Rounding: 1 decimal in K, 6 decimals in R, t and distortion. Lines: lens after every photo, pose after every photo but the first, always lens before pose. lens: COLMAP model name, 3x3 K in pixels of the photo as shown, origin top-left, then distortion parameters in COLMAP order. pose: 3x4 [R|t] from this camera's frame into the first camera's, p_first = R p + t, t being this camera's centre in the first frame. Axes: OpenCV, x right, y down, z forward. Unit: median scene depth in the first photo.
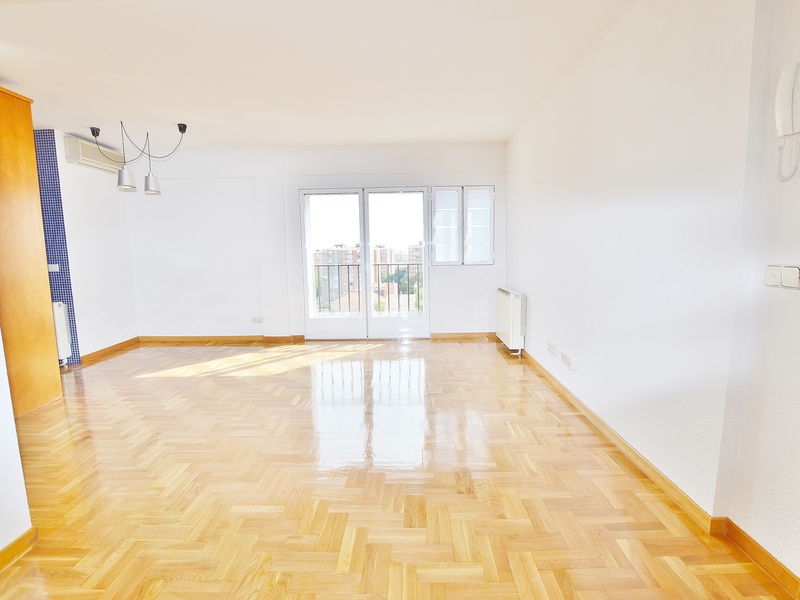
lens RADIAL K [[424.5, 0, 402.1], [0, 424.5, 301.0], [0, 0, 1]] dist [-0.023833, 0.000984]
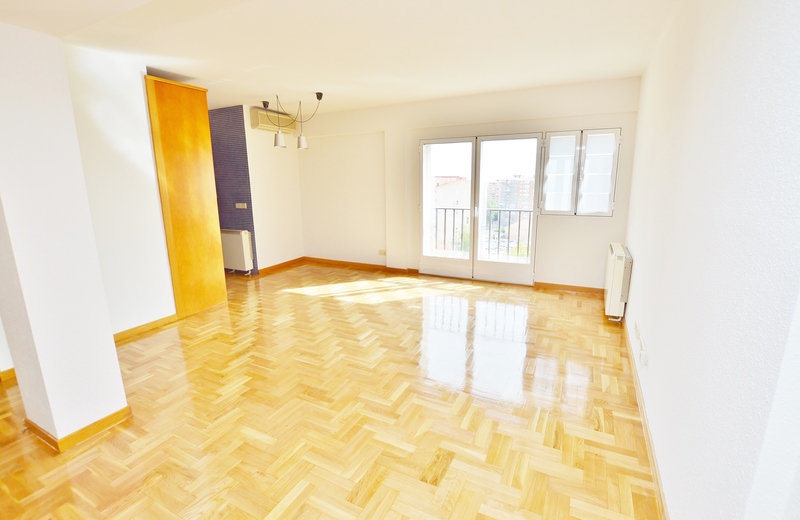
lens RADIAL K [[365.8, 0, 400.2], [0, 365.8, 254.4], [0, 0, 1]] dist [-0.025982, 0.001930]
pose [[0.897335, 0.094334, -0.431151, 0.181461], [-0.057752, 0.993588, 0.097197, -0.064915], [0.437555, -0.062318, 0.897030, 0.115887]]
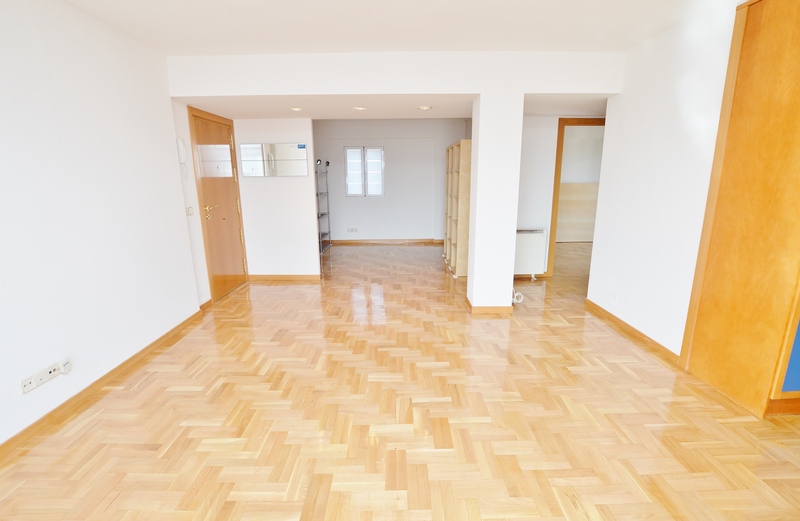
lens RADIAL K [[365.8, 0, 398.6], [0, 365.8, 259.0], [0, 0, 1]] dist [-0.025982, 0.001930]
pose [[-0.999538, 0.029141, -0.008630, -0.164107], [0.024465, 0.939974, 0.340368, -0.178790], [0.018030, 0.340000, -0.940253, 1.107482]]
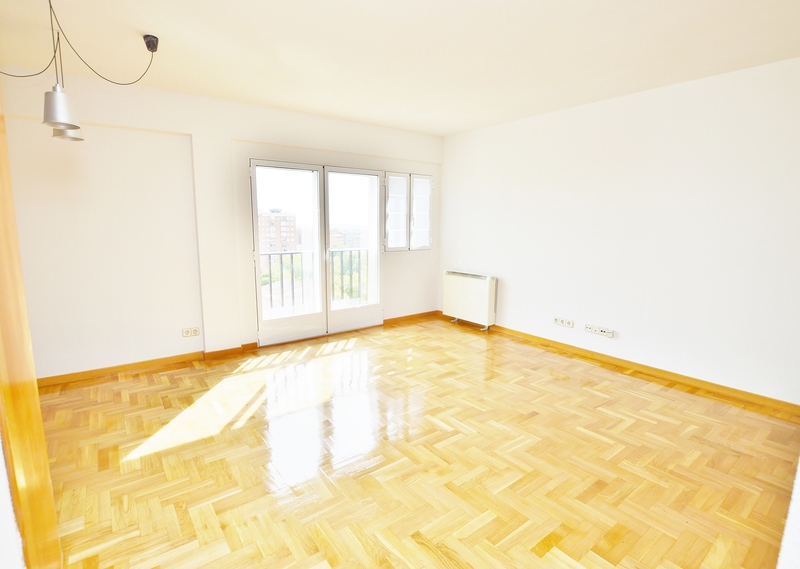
lens RADIAL K [[388.2, 0, 381.4], [0, 388.2, 282.0], [0, 0, 1]] dist [-0.029136, -0.000660]
pose [[0.804305, -0.072038, 0.589834, -0.574884], [0.055840, 0.997395, 0.045670, -0.065796], [-0.591587, -0.003796, 0.806232, 0.334576]]
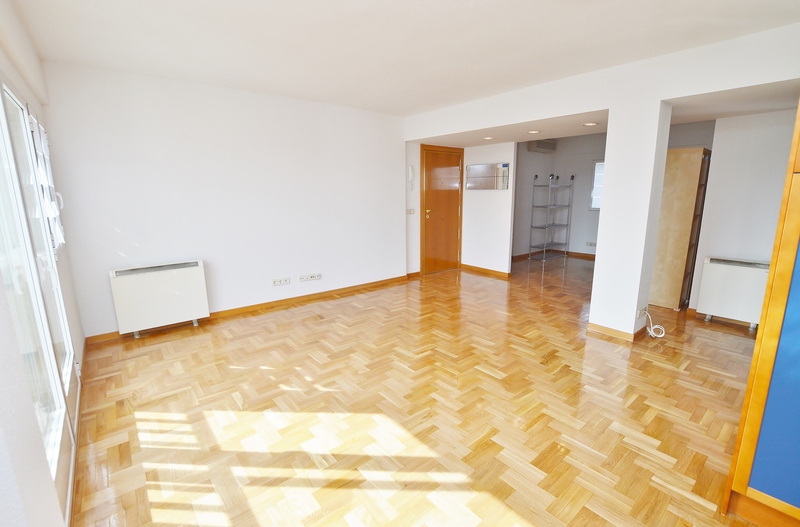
lens RADIAL K [[361.2, 0, 396.9], [0, 361.2, 261.7], [0, 0, 1]] dist [-0.027688, 0.003554]
pose [[-0.639666, -0.126350, 0.758197, -0.646942], [0.112969, 0.960233, 0.255326, -0.174629], [-0.760306, 0.248976, -0.599954, 1.140238]]
